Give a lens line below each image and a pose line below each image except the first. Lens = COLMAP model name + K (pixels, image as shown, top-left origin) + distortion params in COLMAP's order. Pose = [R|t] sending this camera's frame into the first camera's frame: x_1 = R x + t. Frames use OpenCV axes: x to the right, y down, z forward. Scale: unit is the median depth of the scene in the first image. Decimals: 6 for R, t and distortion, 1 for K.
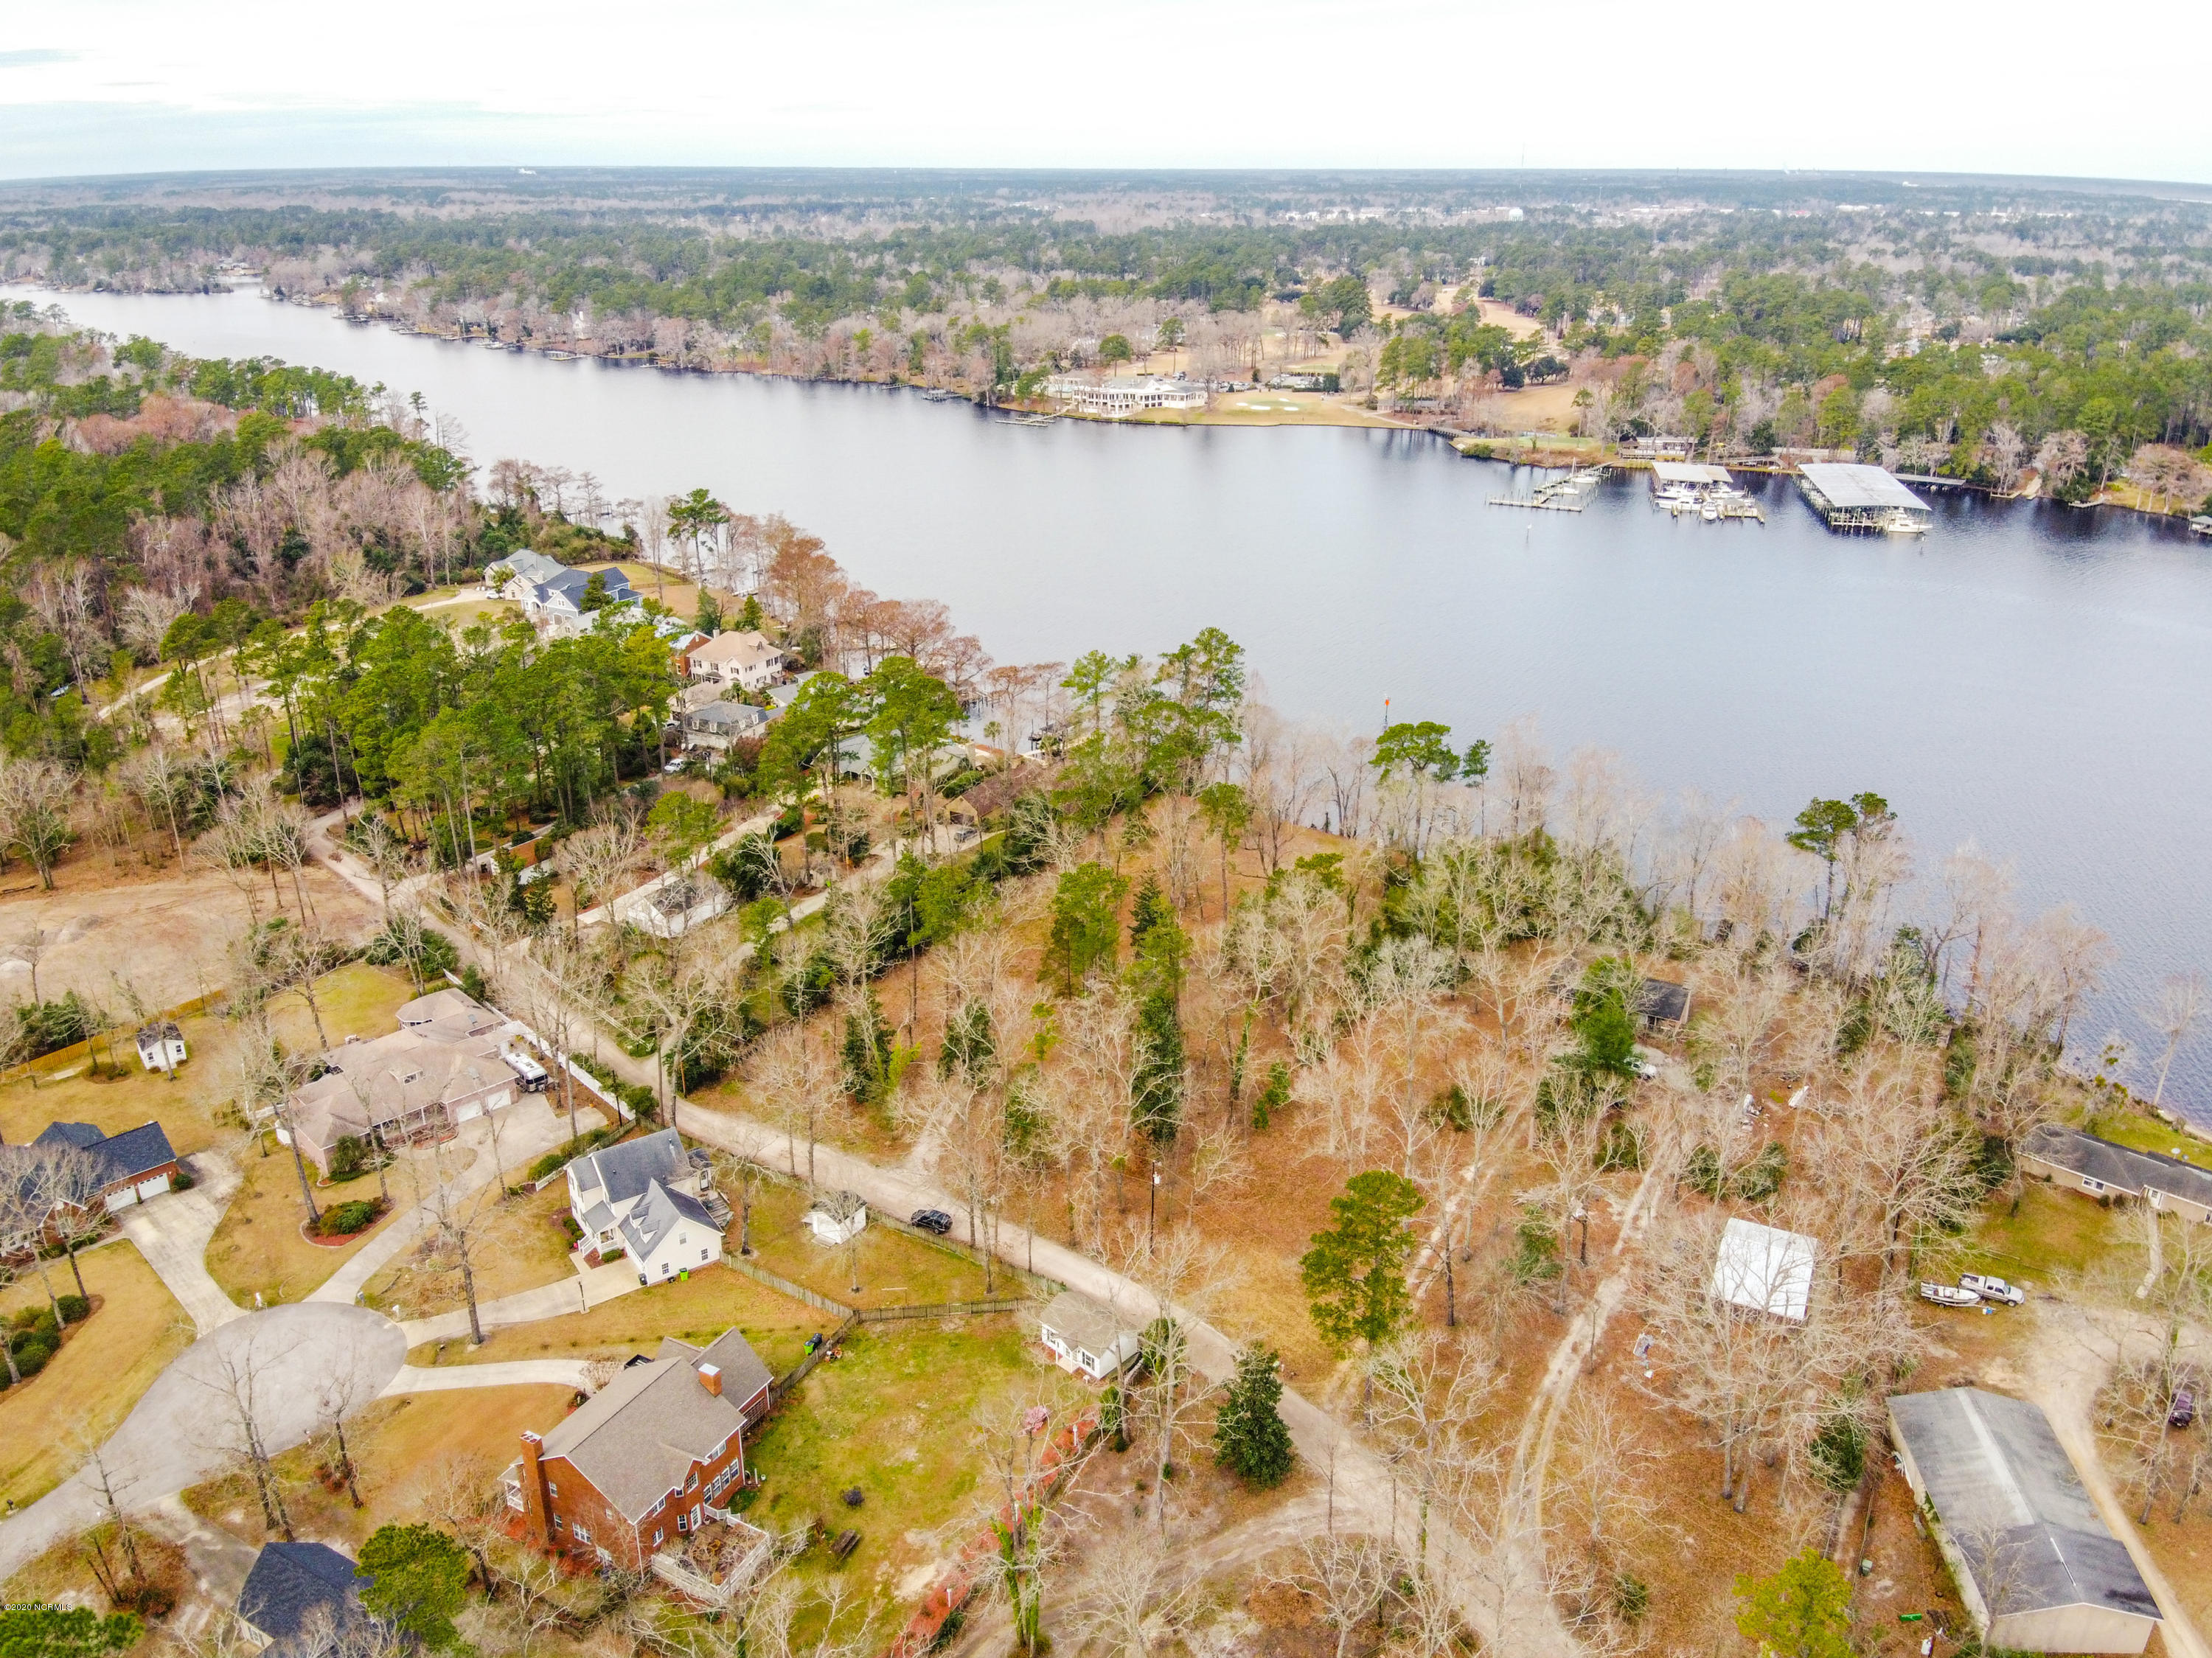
lens RADIAL K [[1656.7, 0, 1118.0], [0, 1656.7, 825.4], [0, 0, 1]] dist [0.094968, -0.188560]
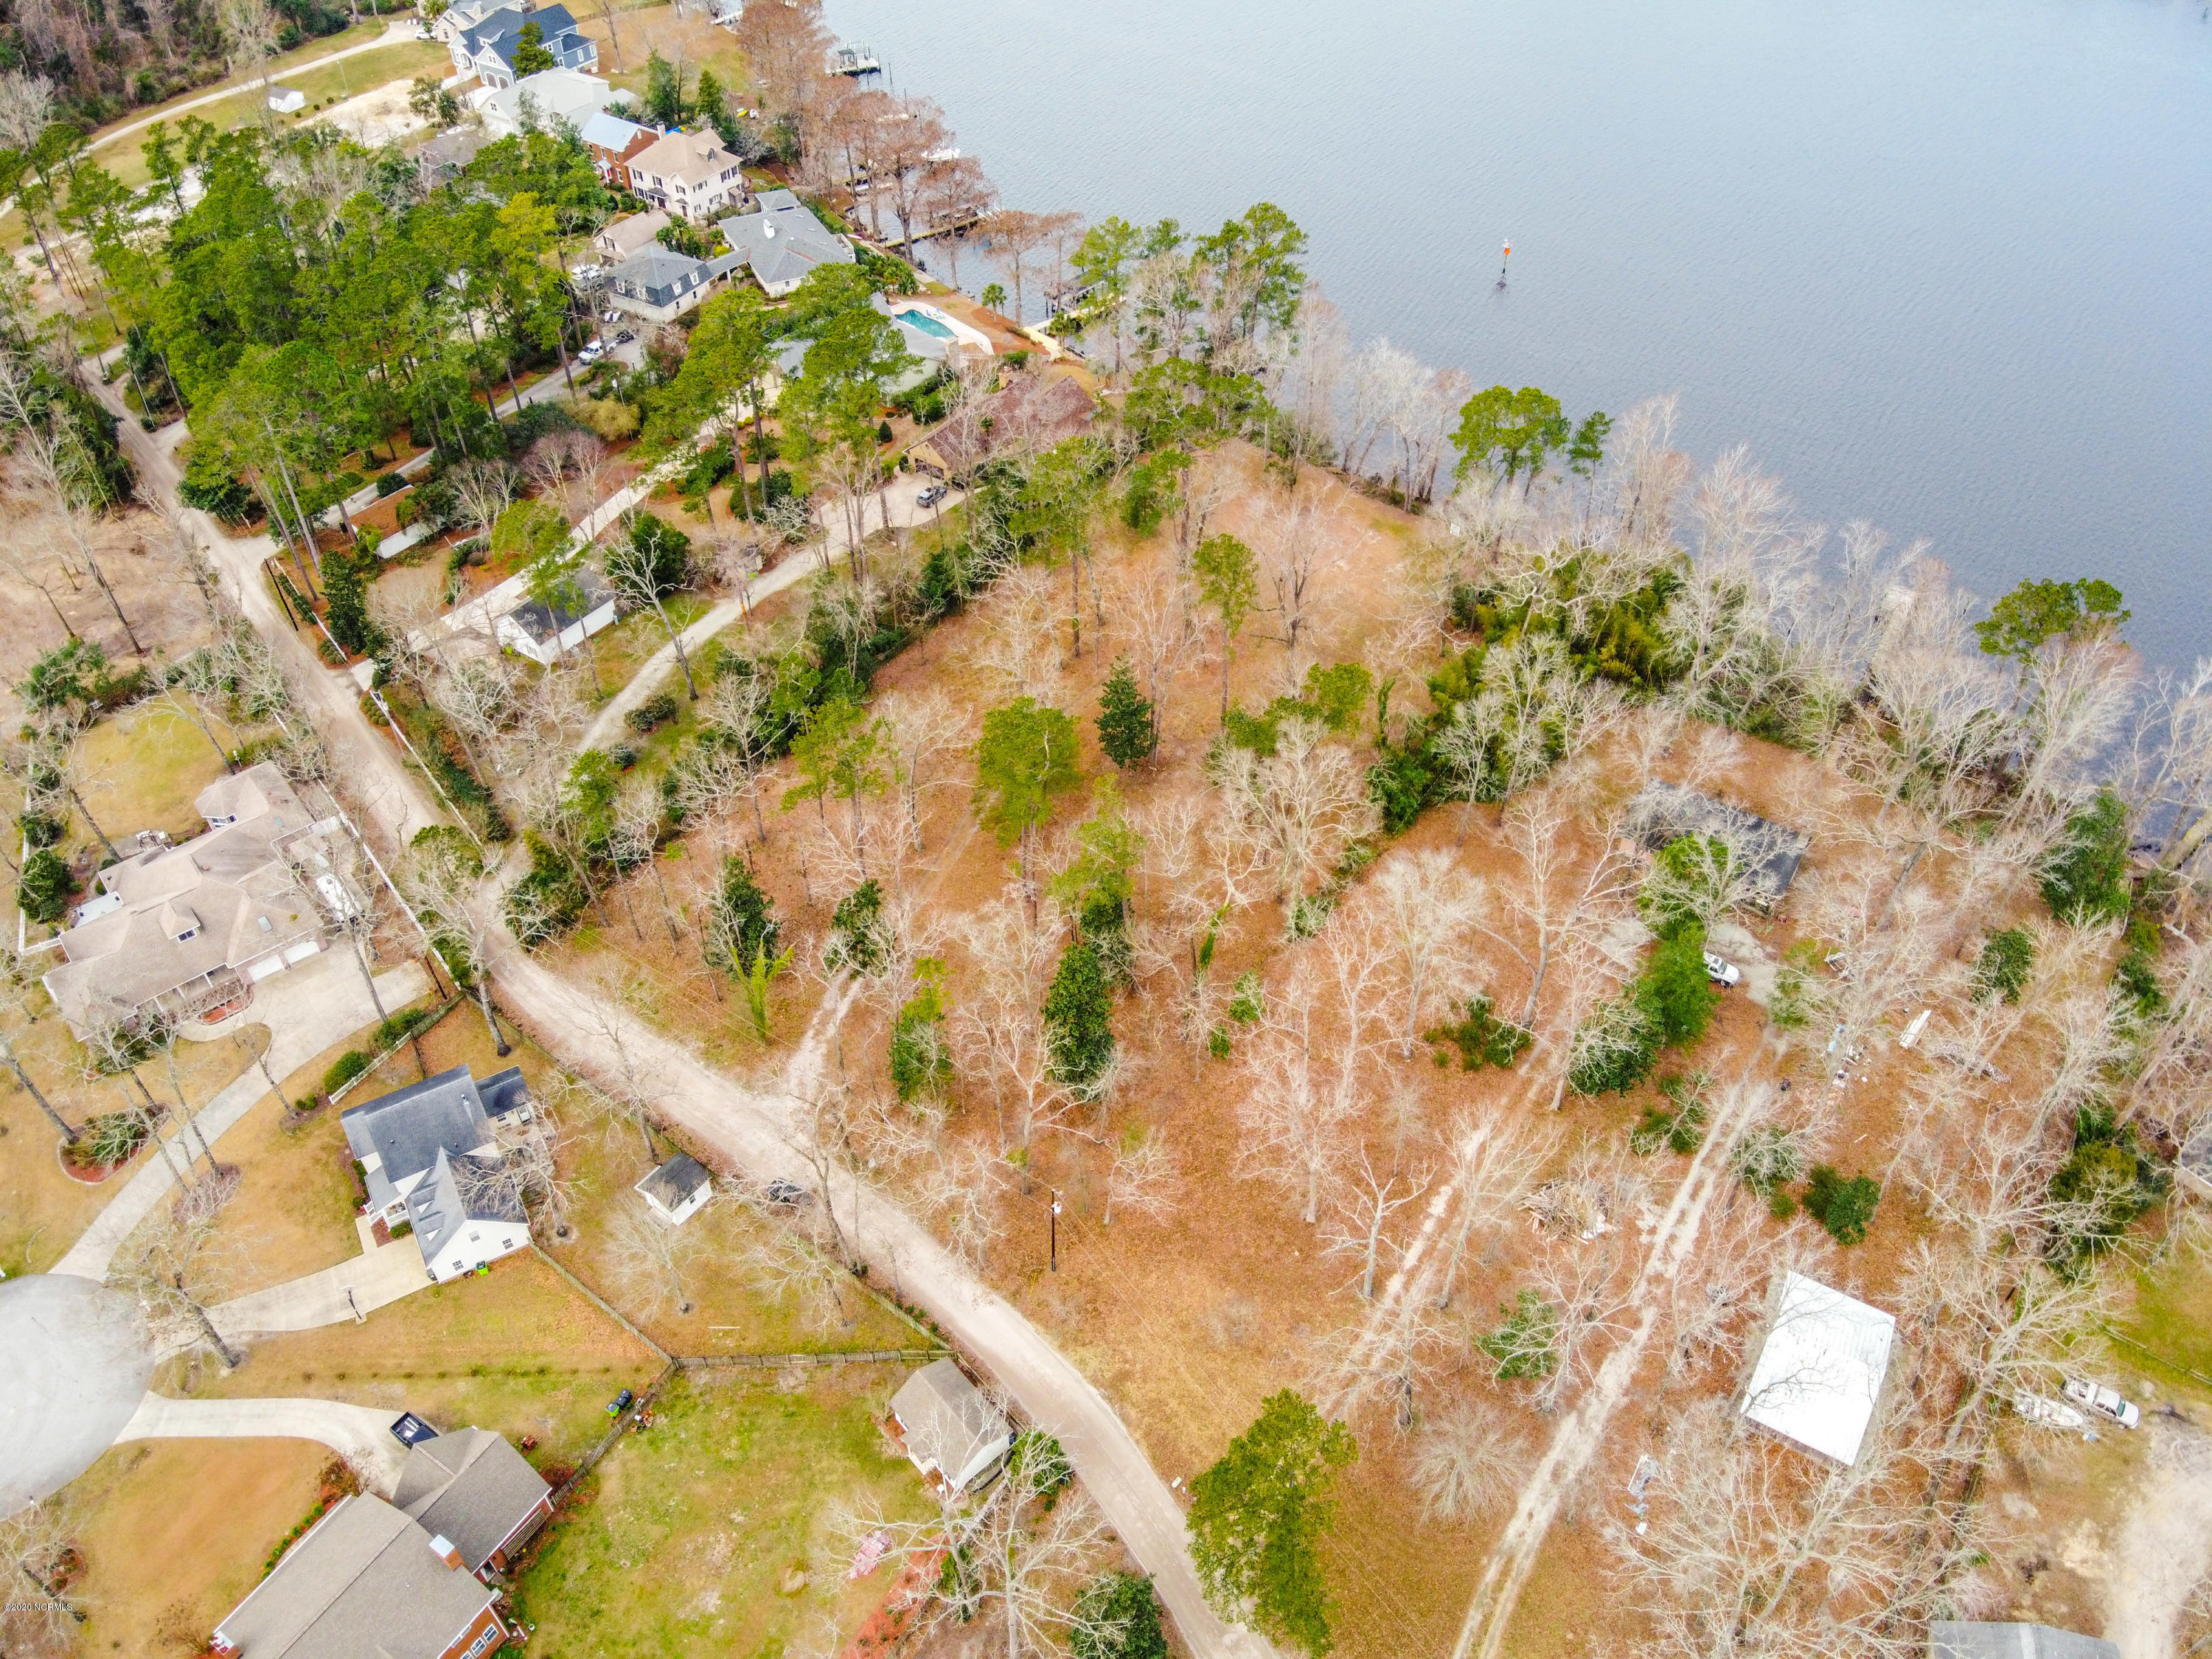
lens RADIAL K [[1636.1, 0, 1107.6], [0, 1636.1, 829.9], [0, 0, 1]] dist [0.085870, -0.167470]
pose [[0.996583, 0.058436, -0.058371, 0.022153], [-0.031870, 0.924048, 0.380947, -0.067416], [0.076199, -0.377785, 0.922753, 0.093814]]
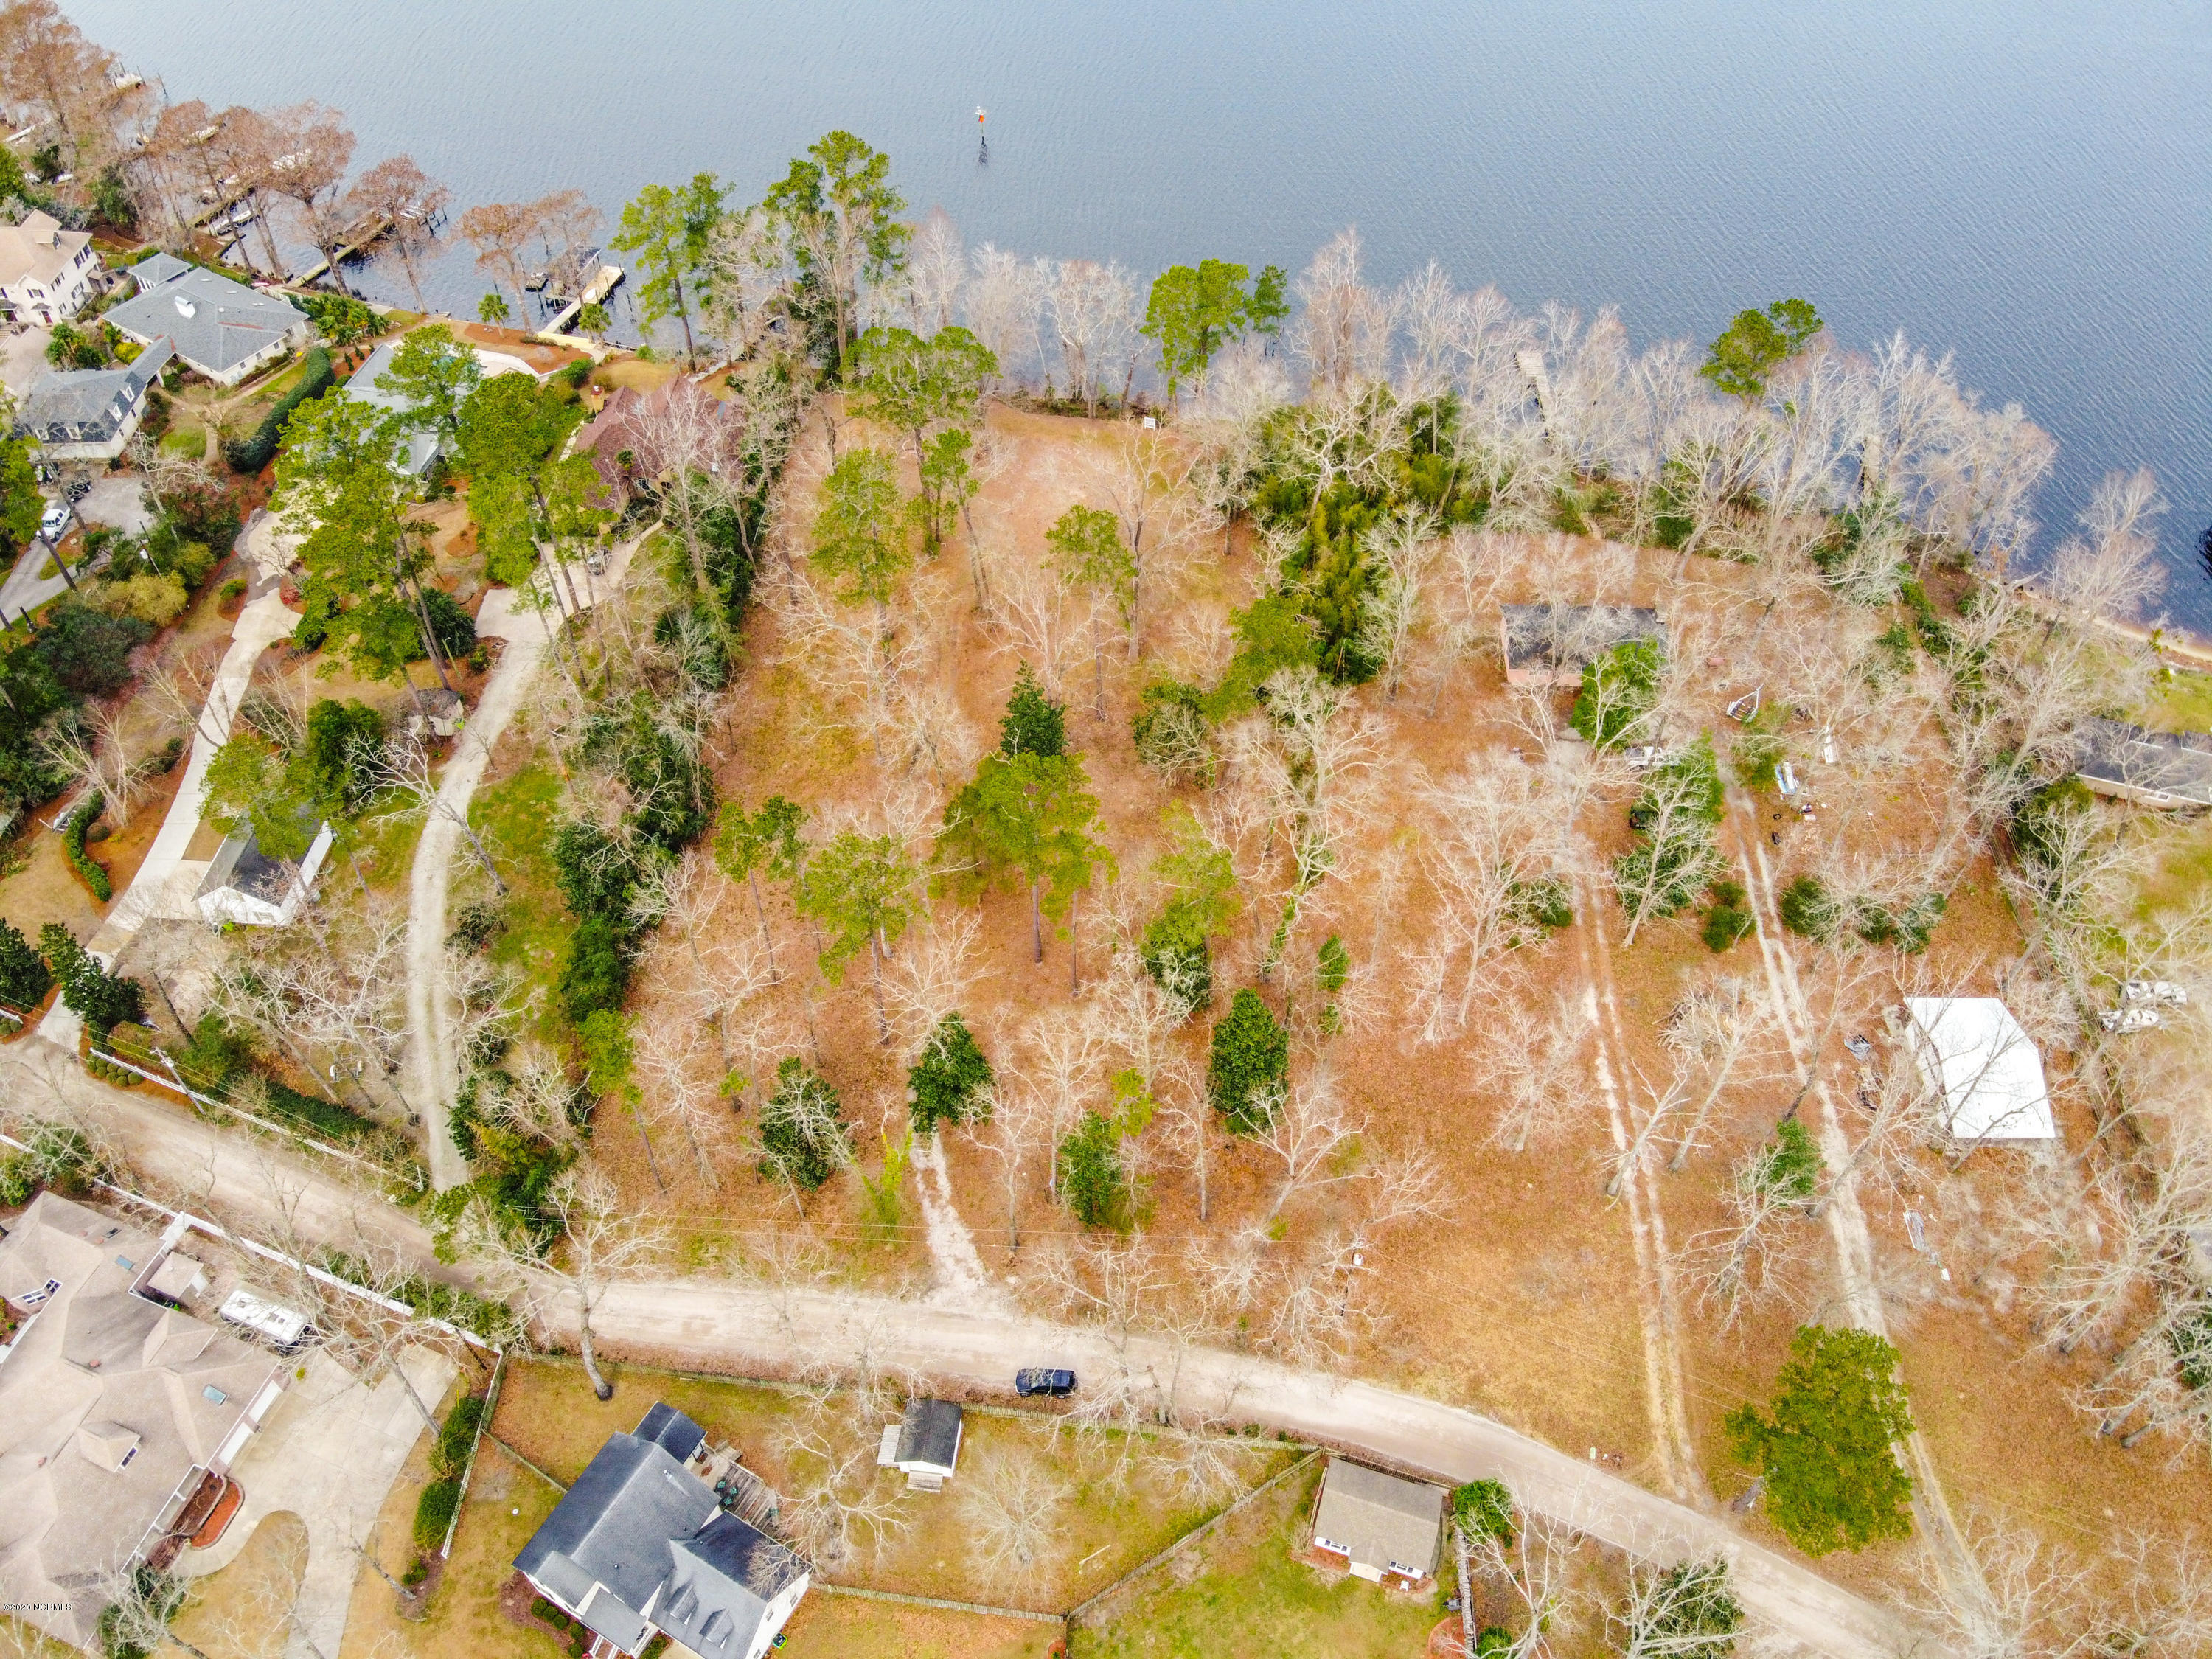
lens RADIAL K [[1656.8, 0, 1118.0], [0, 1656.8, 825.9], [0, 0, 1]] dist [0.094968, -0.188560]
pose [[0.902318, -0.317083, 0.292028, -0.061177], [0.152955, 0.868873, 0.470814, -0.085534], [-0.403022, -0.380157, 0.832499, 0.133951]]
